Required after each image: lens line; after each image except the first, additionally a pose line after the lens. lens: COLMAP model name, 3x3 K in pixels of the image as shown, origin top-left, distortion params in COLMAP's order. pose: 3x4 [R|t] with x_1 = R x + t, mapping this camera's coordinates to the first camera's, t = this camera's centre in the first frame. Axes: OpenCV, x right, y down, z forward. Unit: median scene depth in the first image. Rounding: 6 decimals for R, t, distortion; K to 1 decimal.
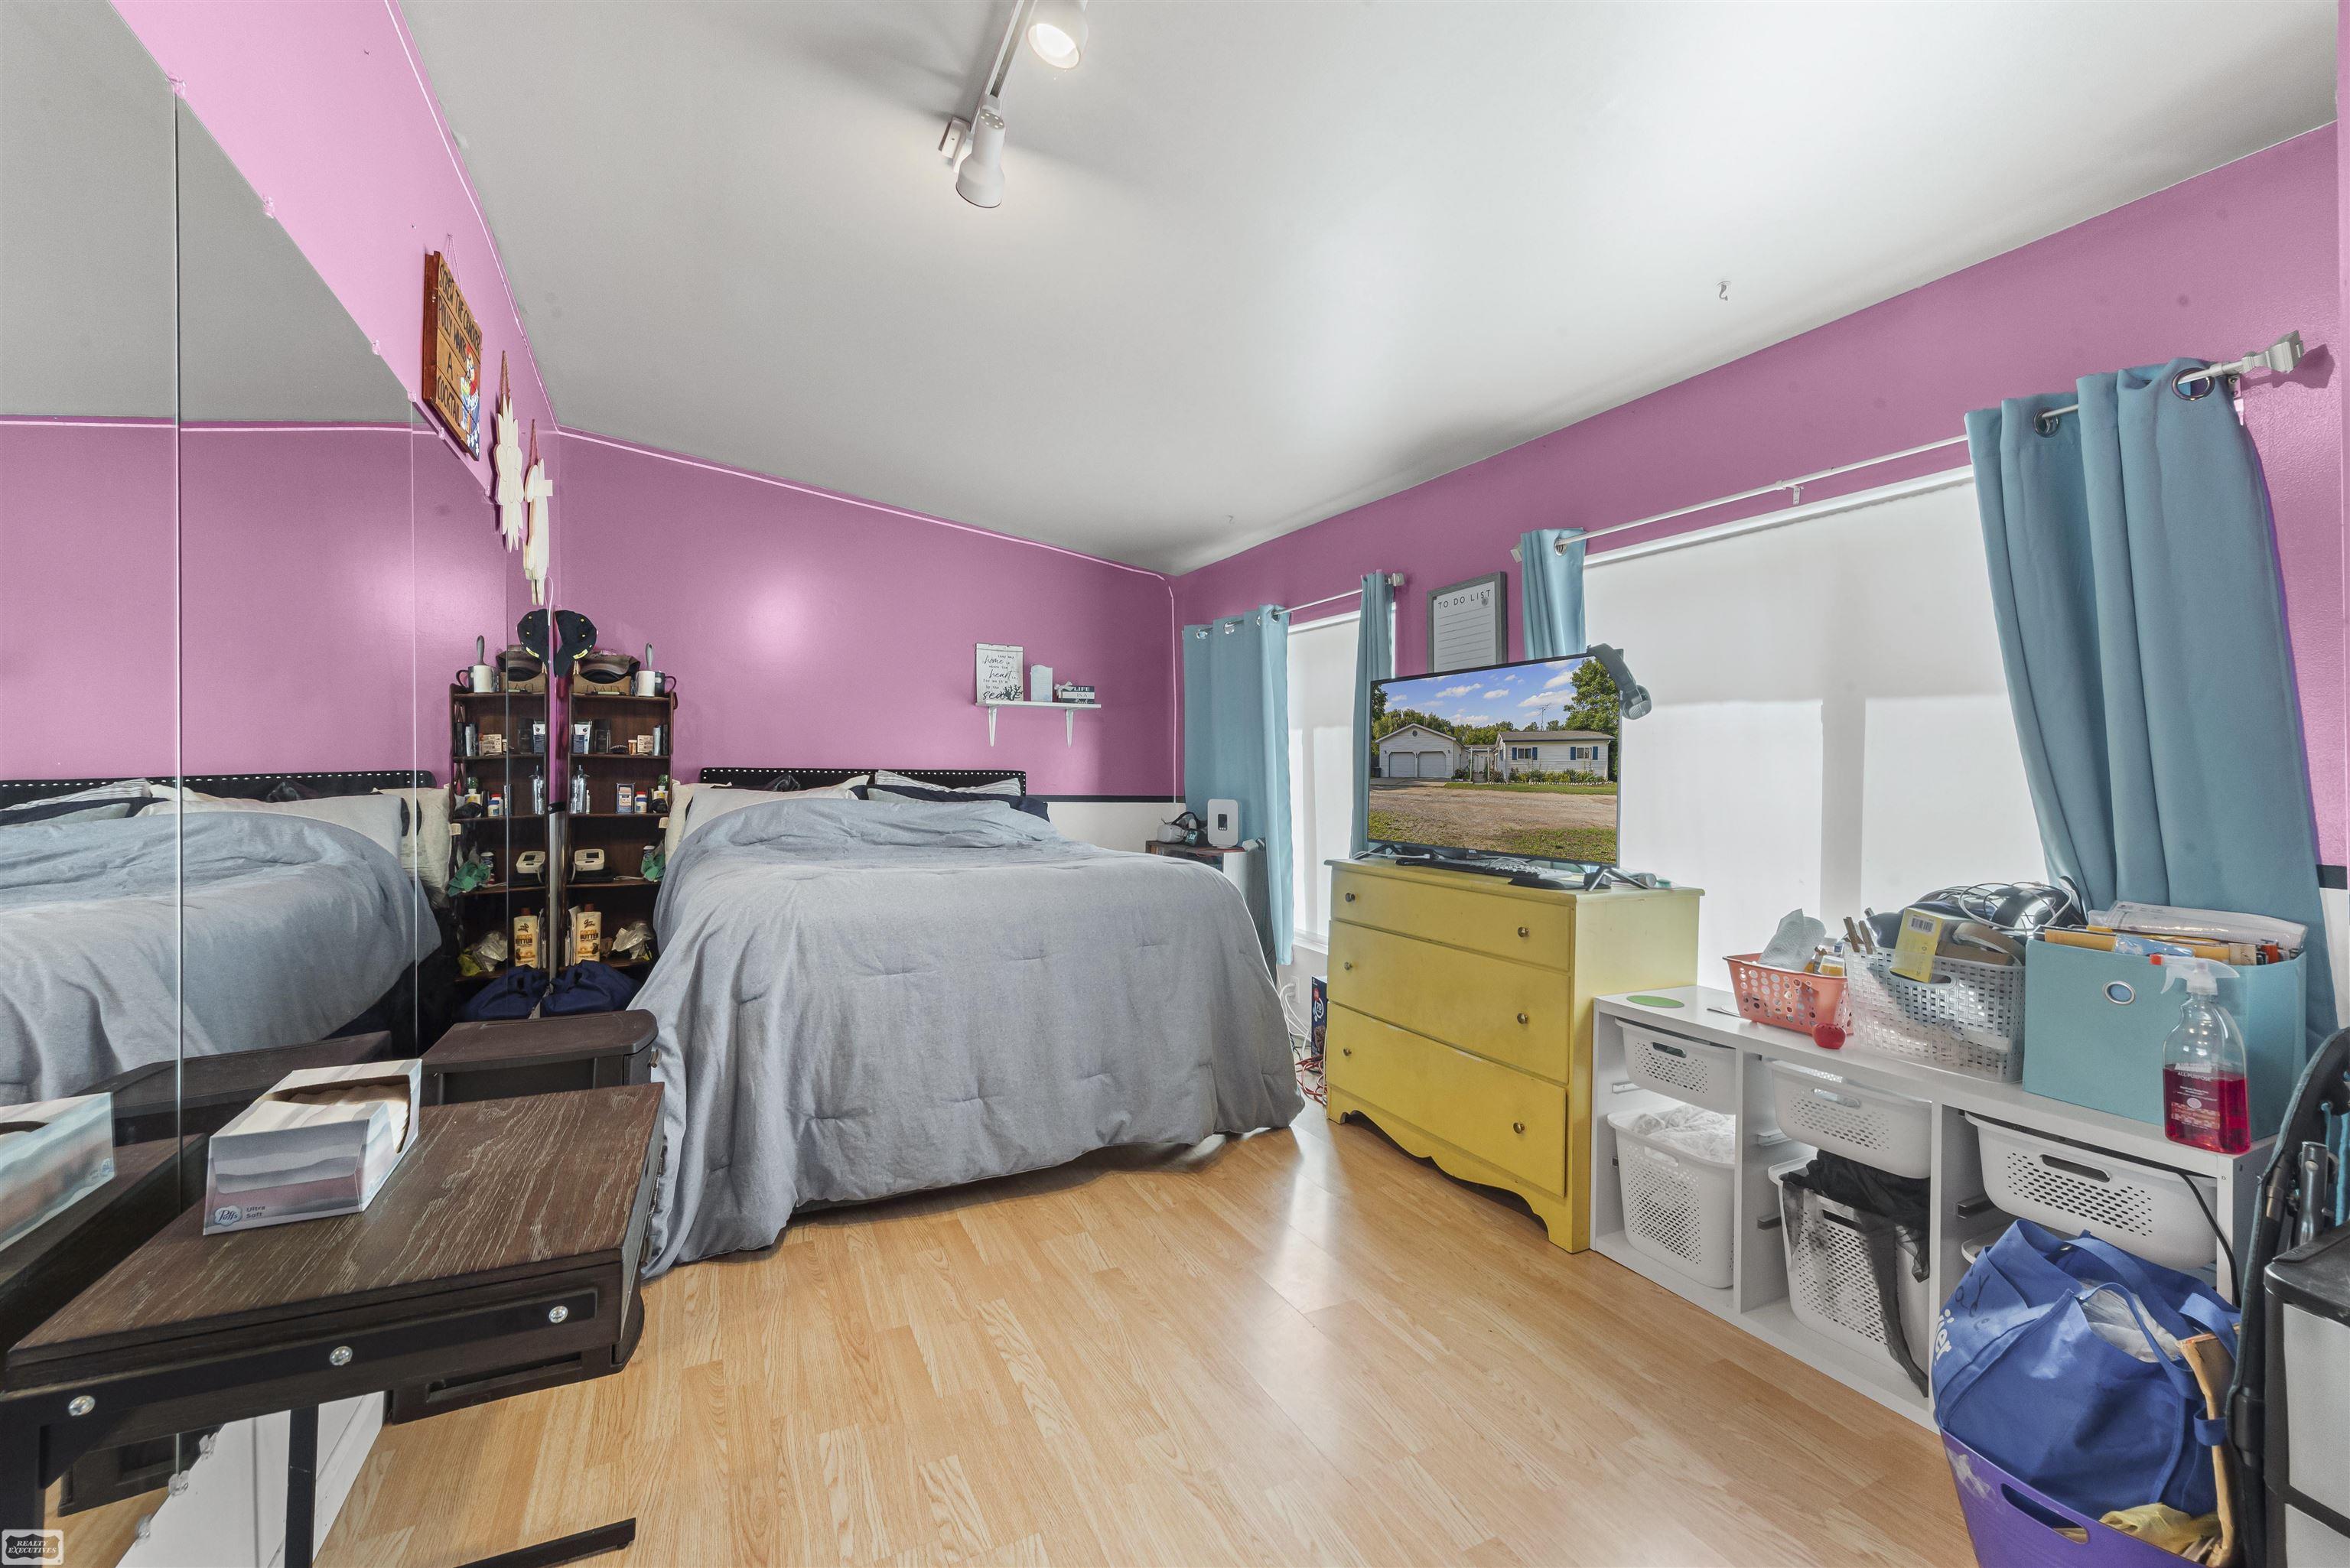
lens RADIAL K [[923.5, 0, 1156.4], [0, 923.5, 778.4], [0, 0, 1]] dist [0.003935, -0.000122]
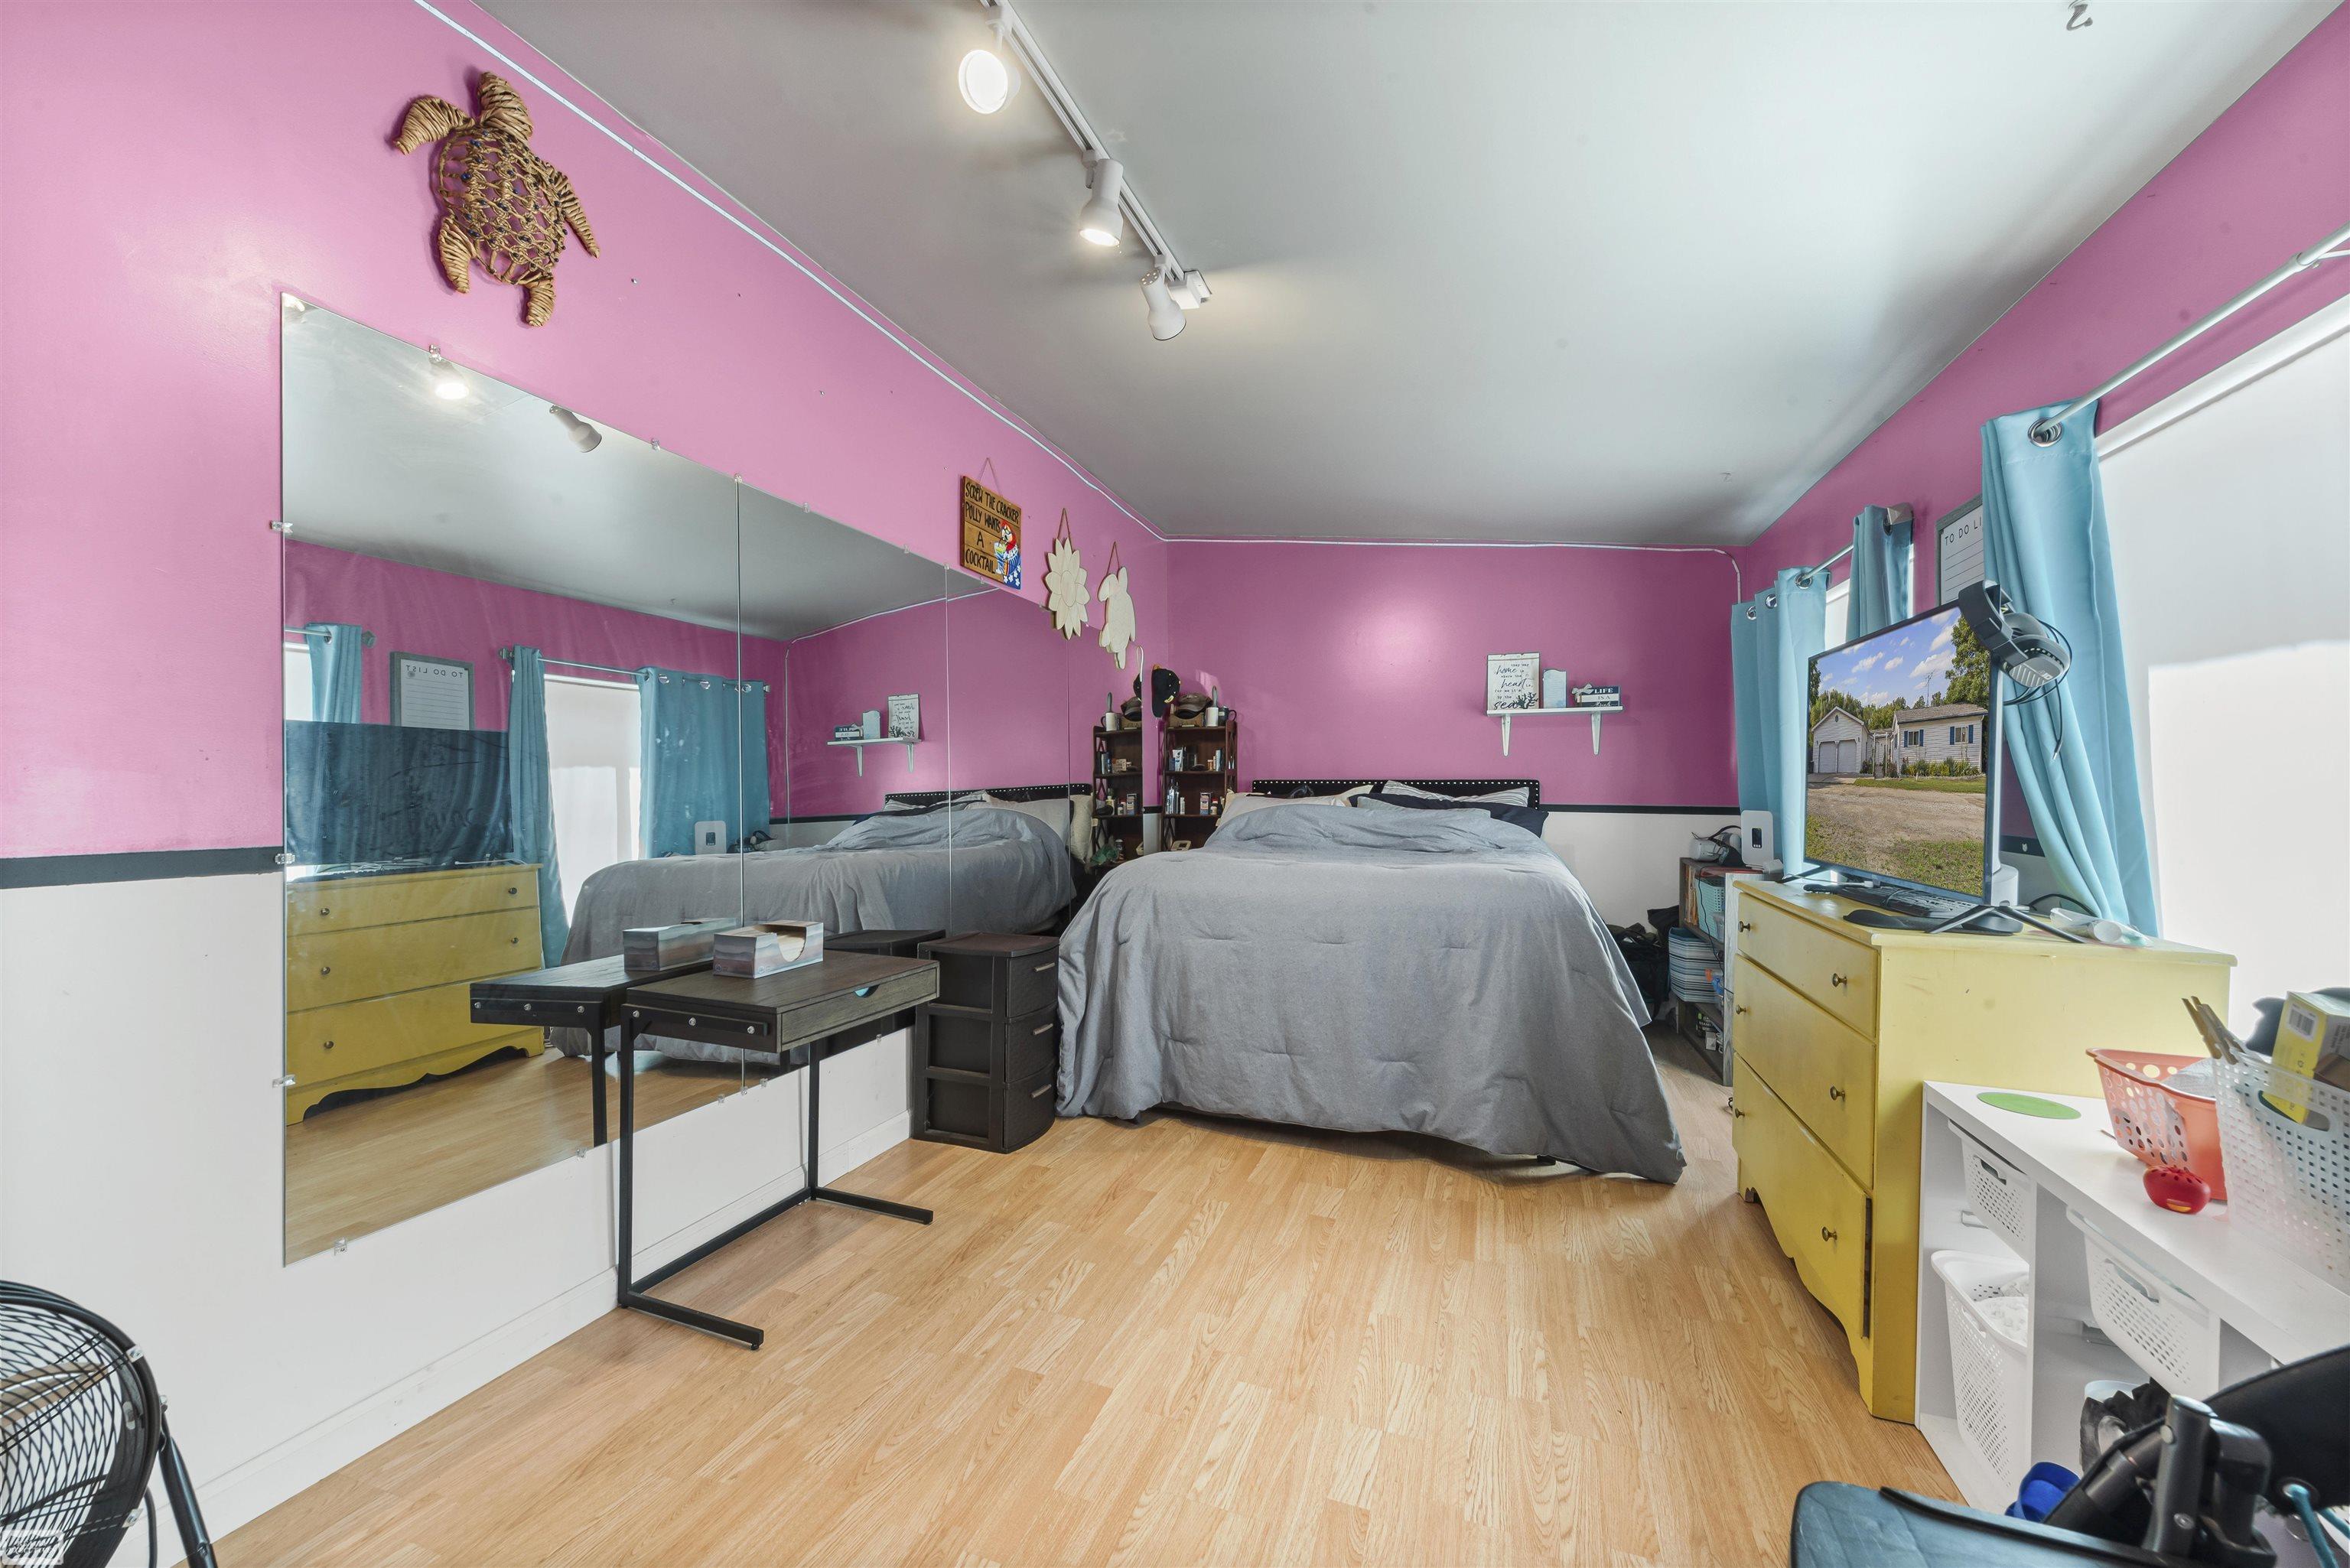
lens RADIAL K [[926.9, 0, 1183.2], [0, 926.9, 806.9], [0, 0, 1]] dist [-0.000246, 0.000009]
pose [[0.682978, 0.007447, -0.730401, 0.531773], [0.002108, 0.999924, 0.012167, 0.013433], [0.730436, -0.009850, 0.682910, 0.087243]]
